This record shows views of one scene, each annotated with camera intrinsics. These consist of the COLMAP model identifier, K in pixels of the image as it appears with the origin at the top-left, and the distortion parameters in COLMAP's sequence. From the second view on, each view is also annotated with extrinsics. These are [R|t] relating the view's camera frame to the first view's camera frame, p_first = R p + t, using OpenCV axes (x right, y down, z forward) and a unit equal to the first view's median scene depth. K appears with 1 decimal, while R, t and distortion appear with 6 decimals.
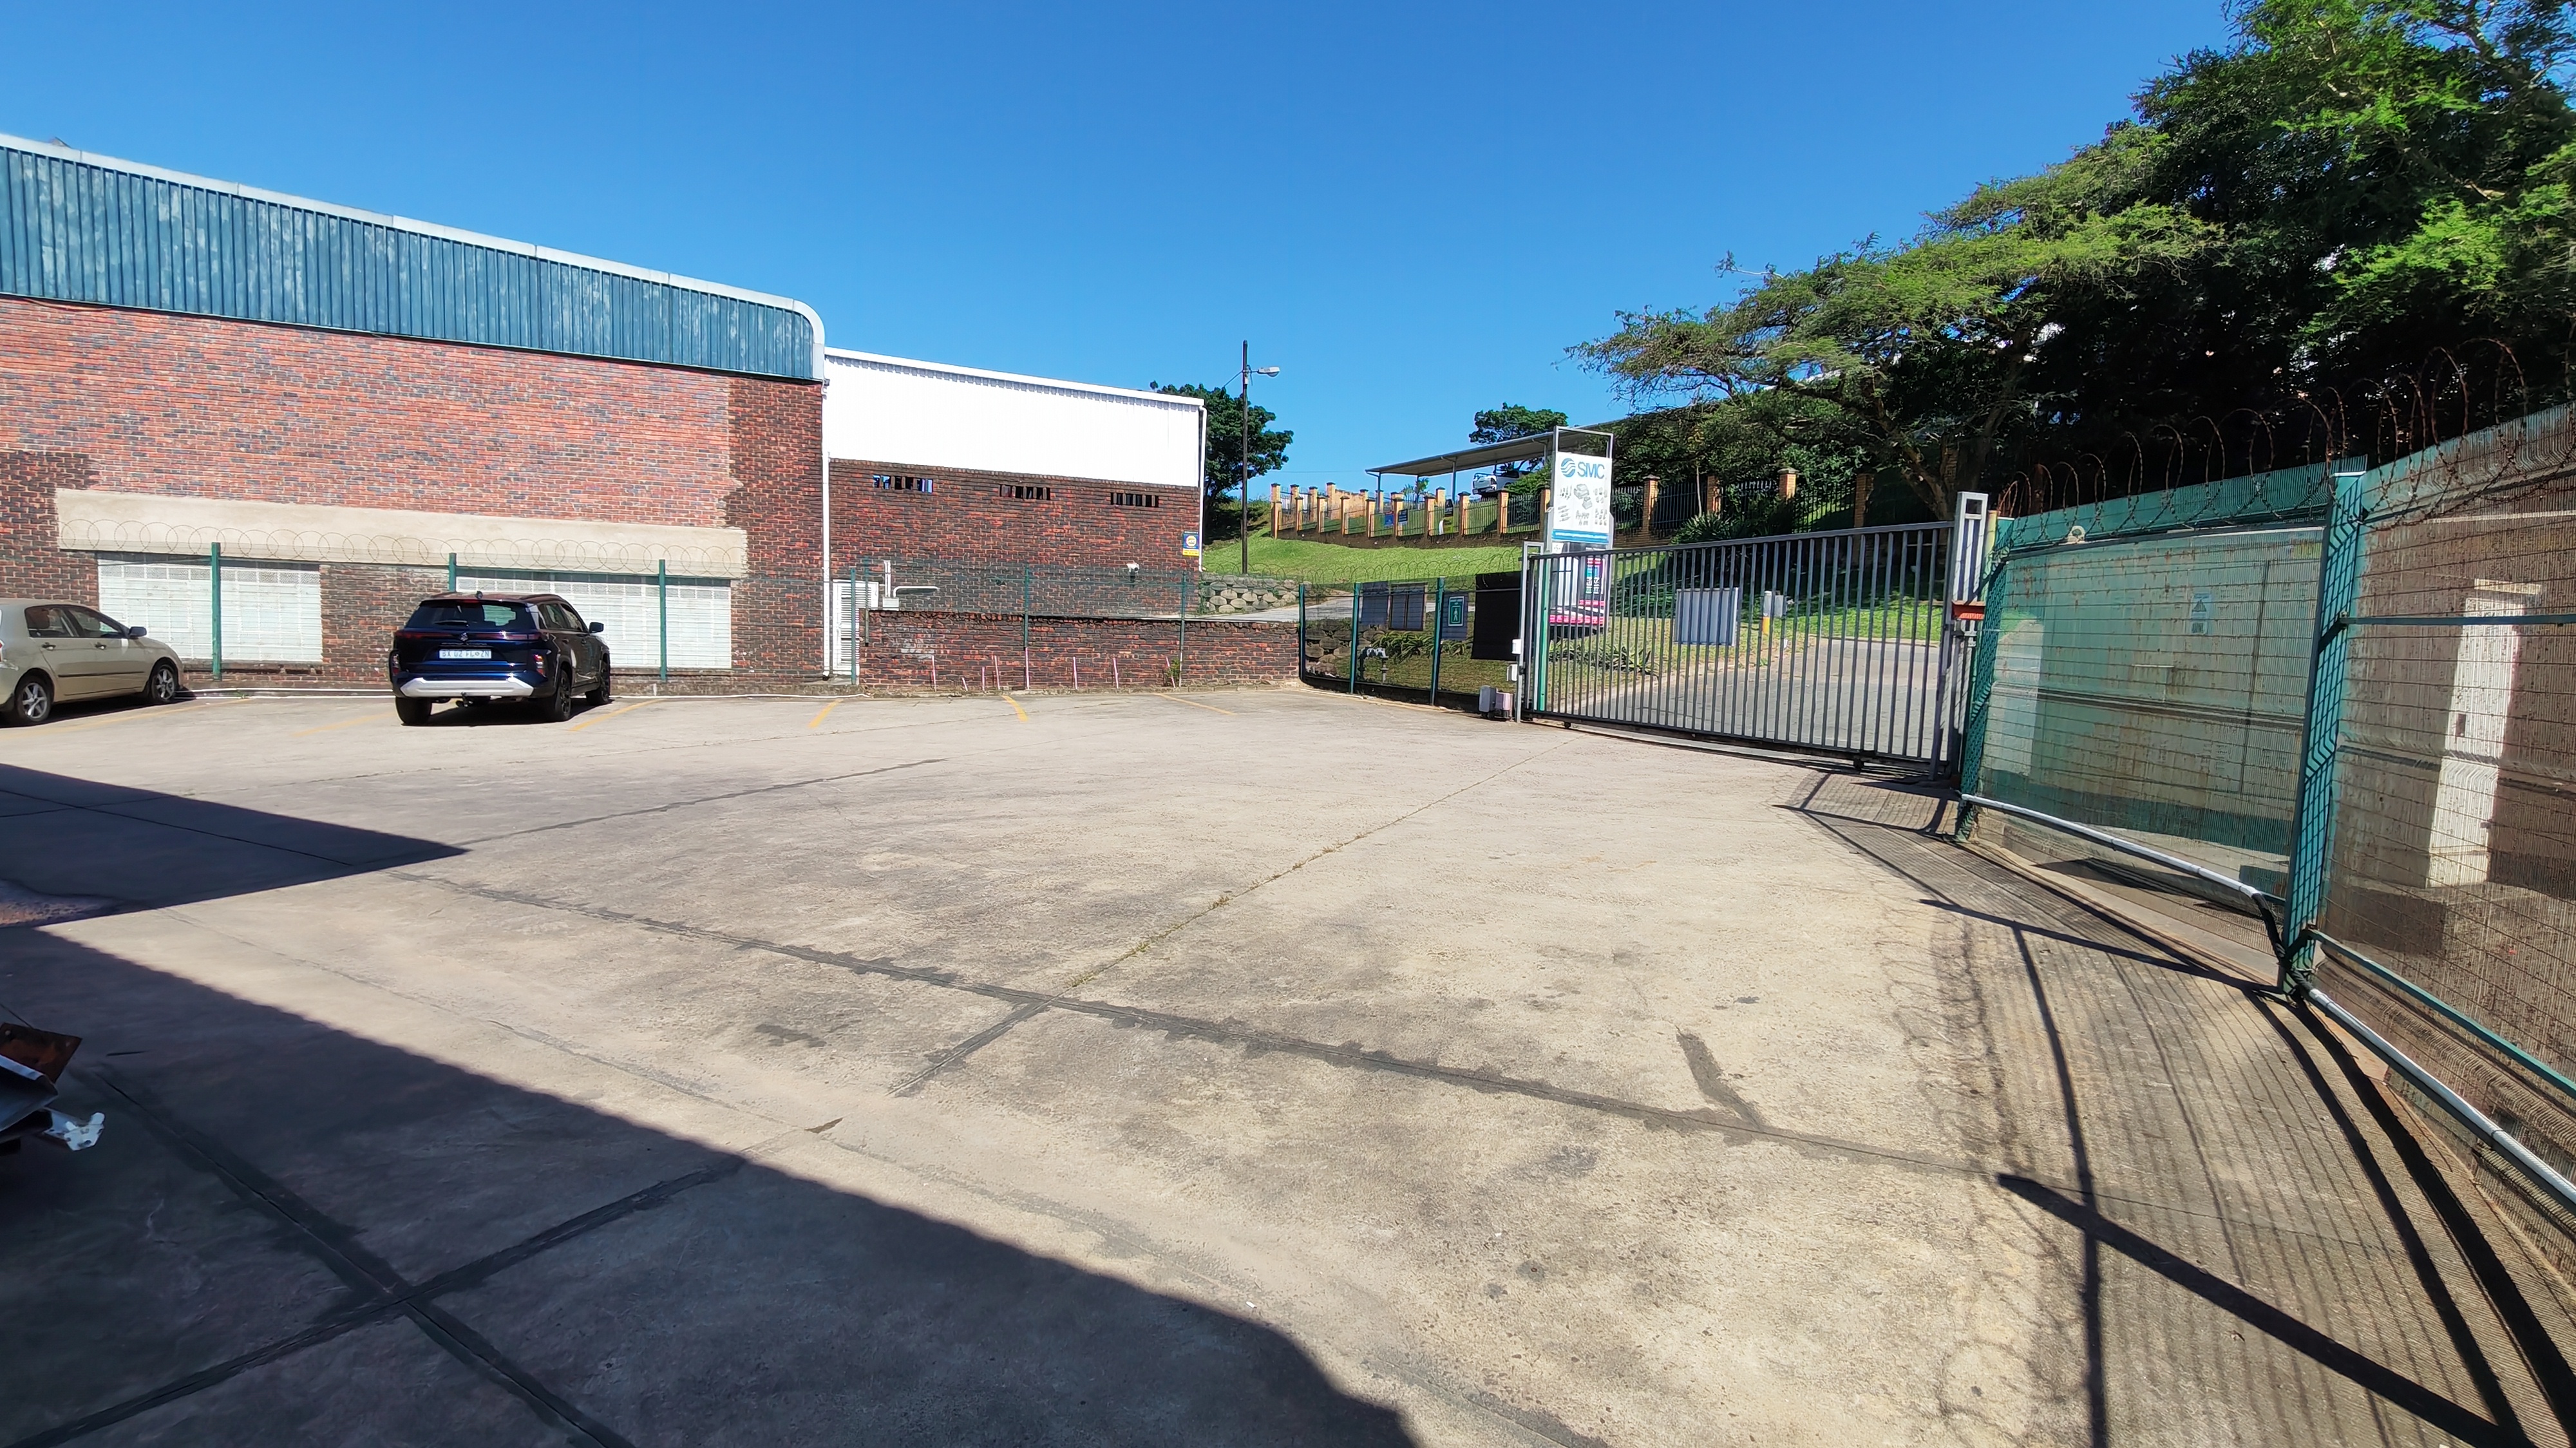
lens RADIAL K [[1183.4, 0, 1288.1], [0, 1183.4, 739.4], [0, 0, 1]] dist [0.000245, -0.000598]
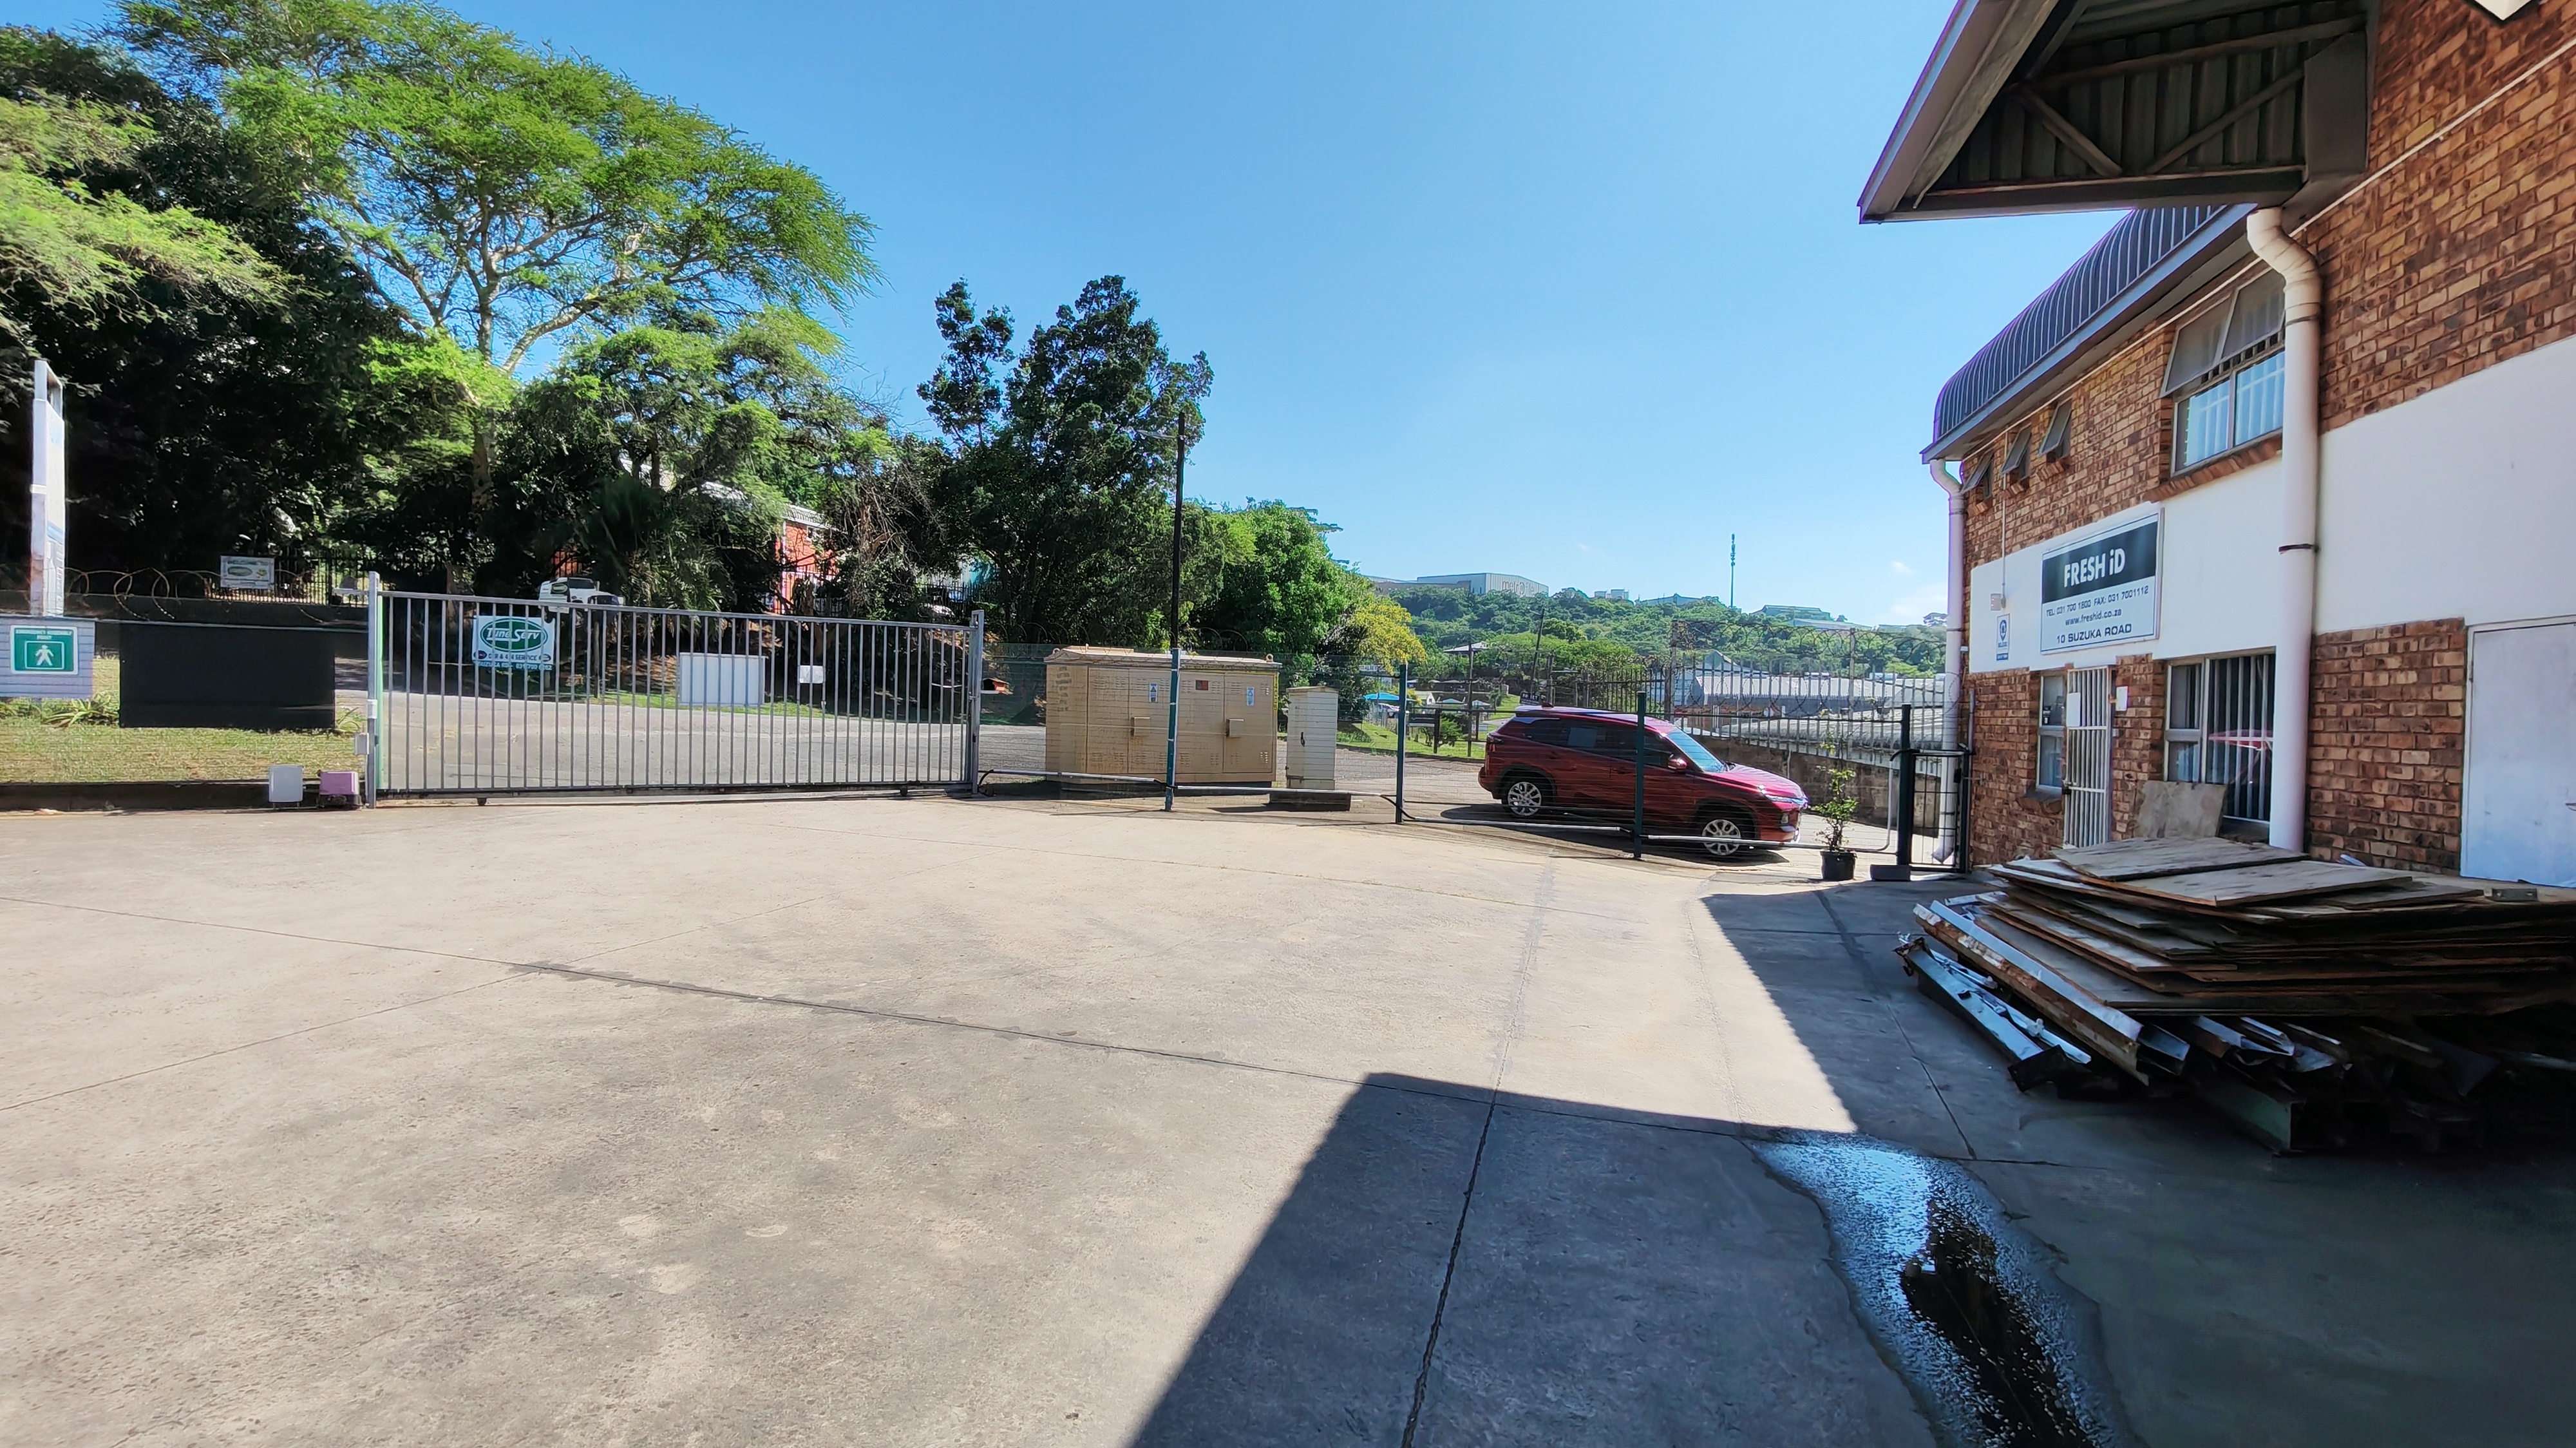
lens RADIAL K [[1183.4, 0, 1288.1], [0, 1183.4, 739.4], [0, 0, 1]] dist [0.000245, -0.000598]
pose [[-0.206011, -0.055741, 0.976961, -1.951559], [0.059499, 0.995816, 0.069363, -0.222184], [-0.976739, 0.072418, -0.201833, 1.690108]]
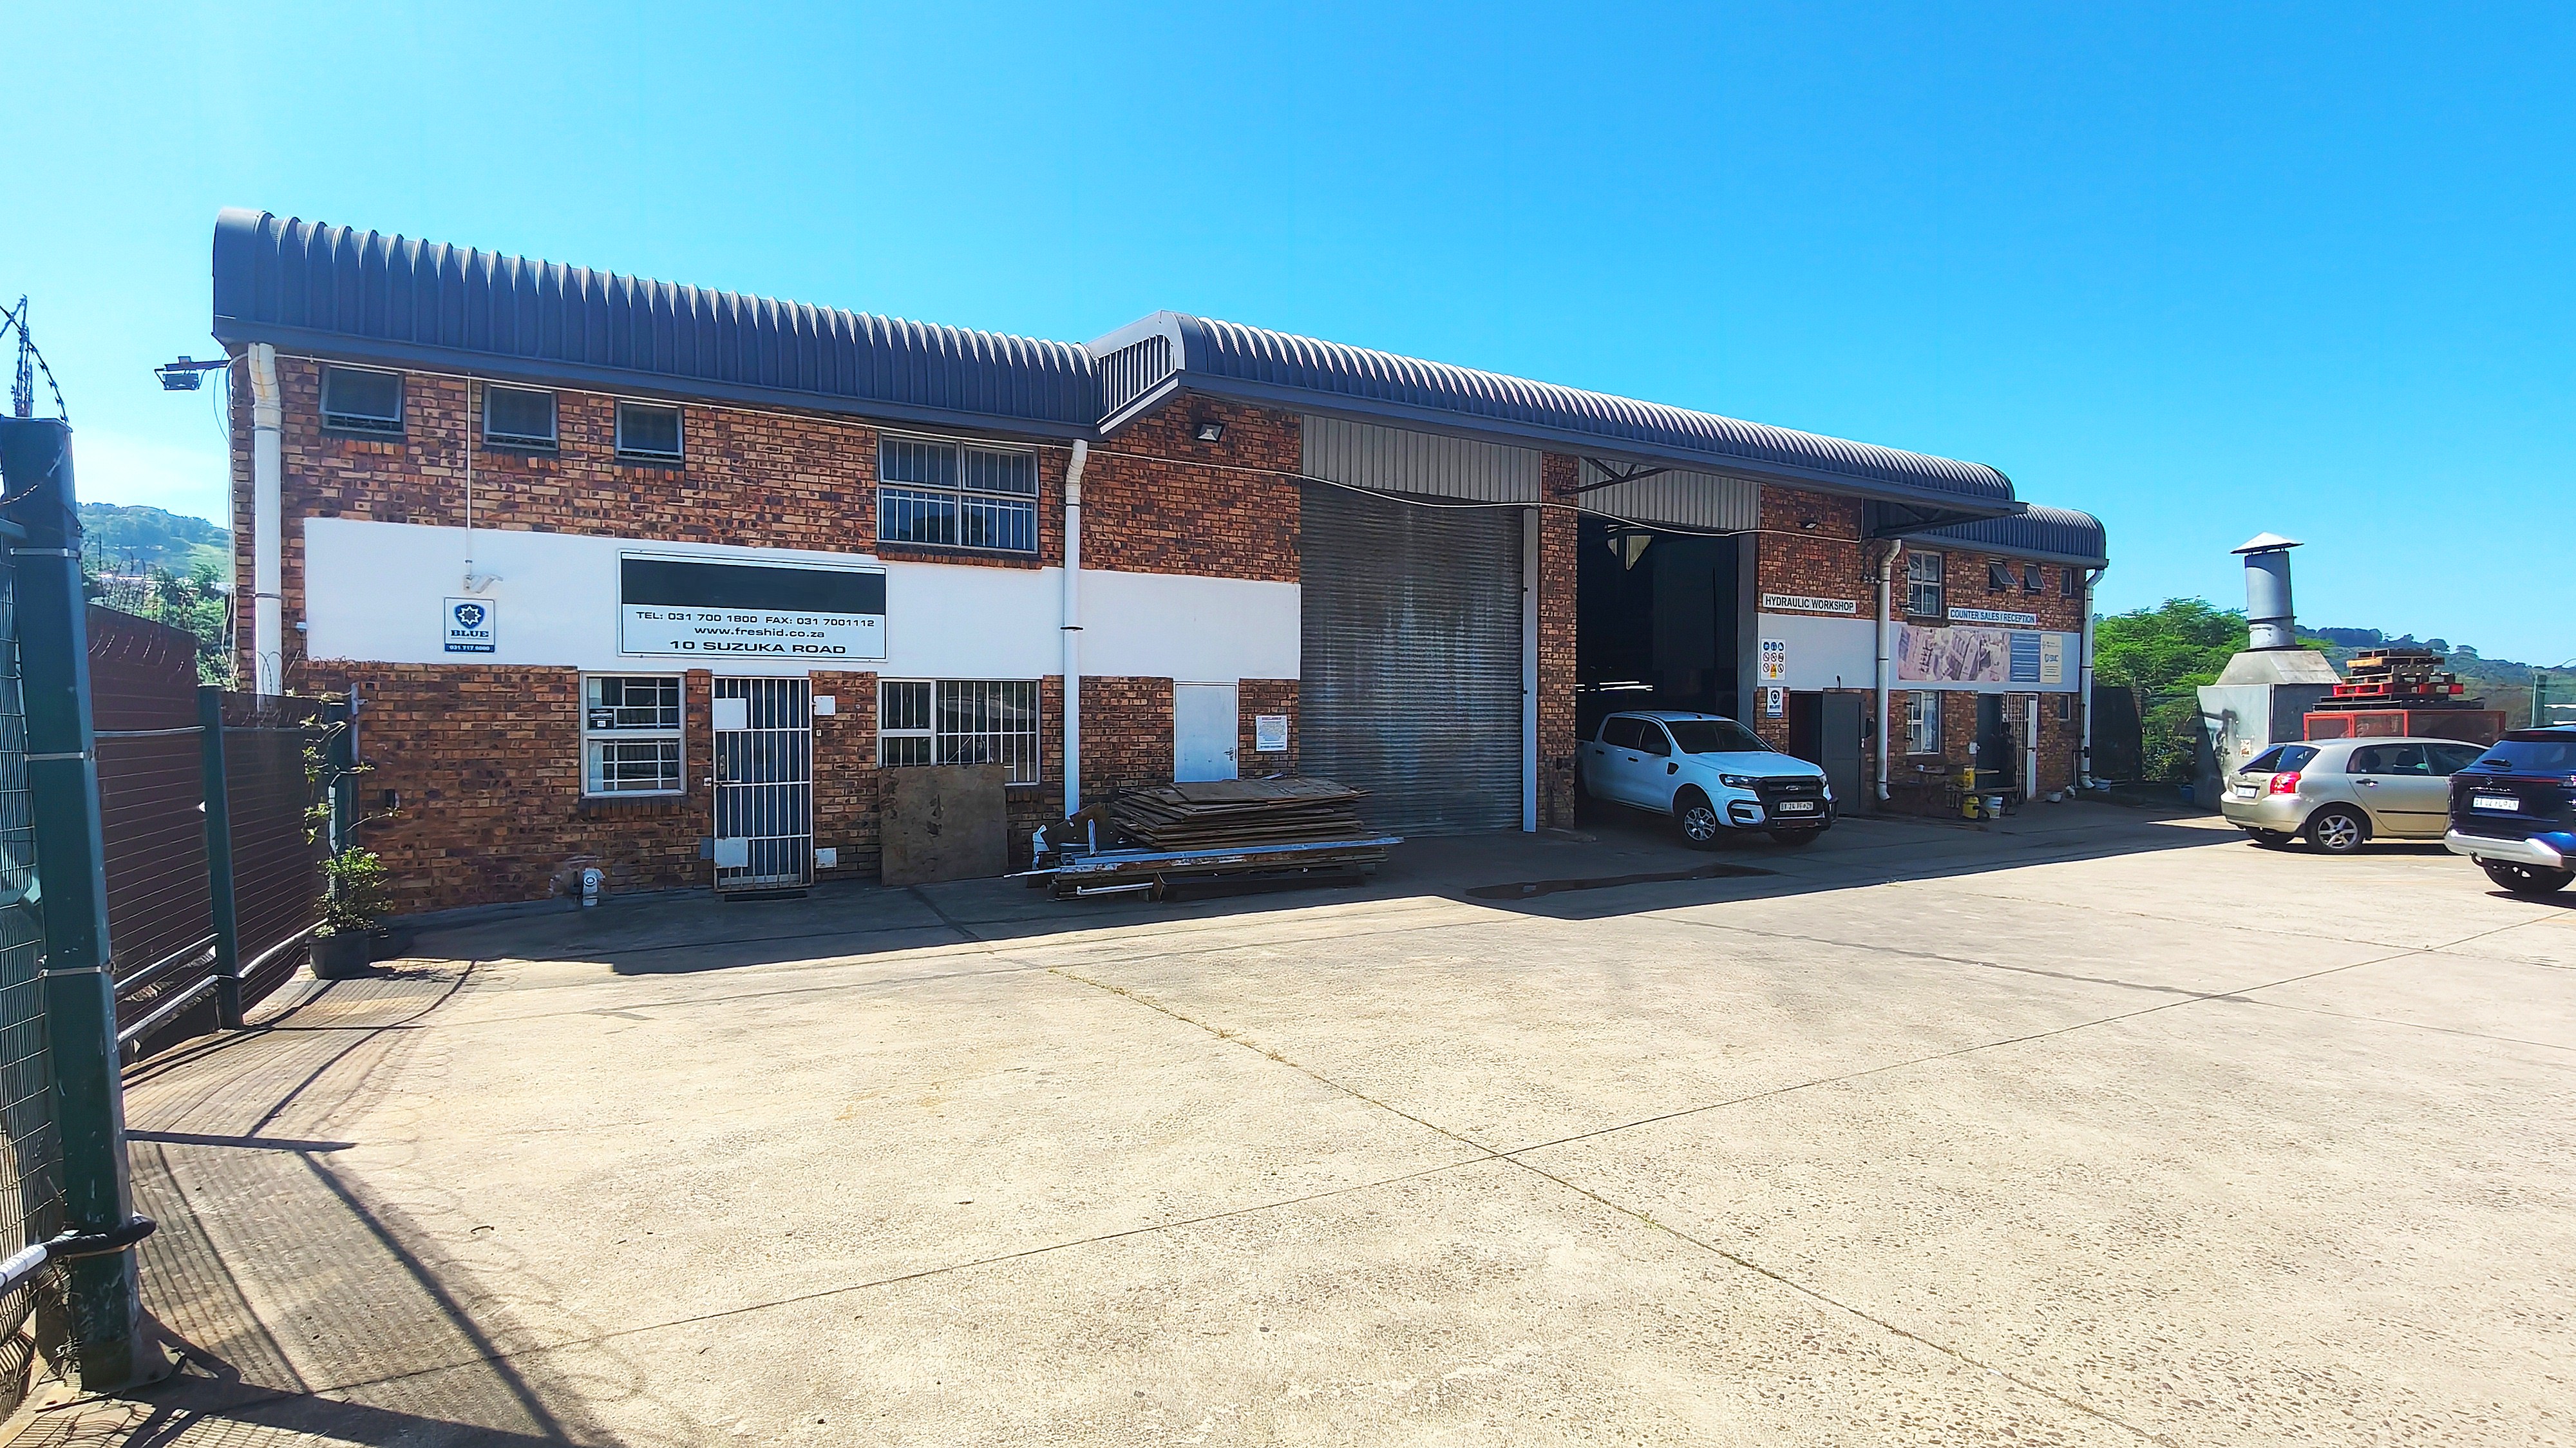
lens RADIAL K [[1182.3, 0, 1289.8], [0, 1182.3, 739.0], [0, 0, 1]] dist [-0.000277, 0.001026]
pose [[-0.553738, -0.012351, -0.832599, 0.944578], [-0.091416, 0.994748, 0.046041, -0.202499], [0.827658, 0.101608, -0.551959, 2.041515]]
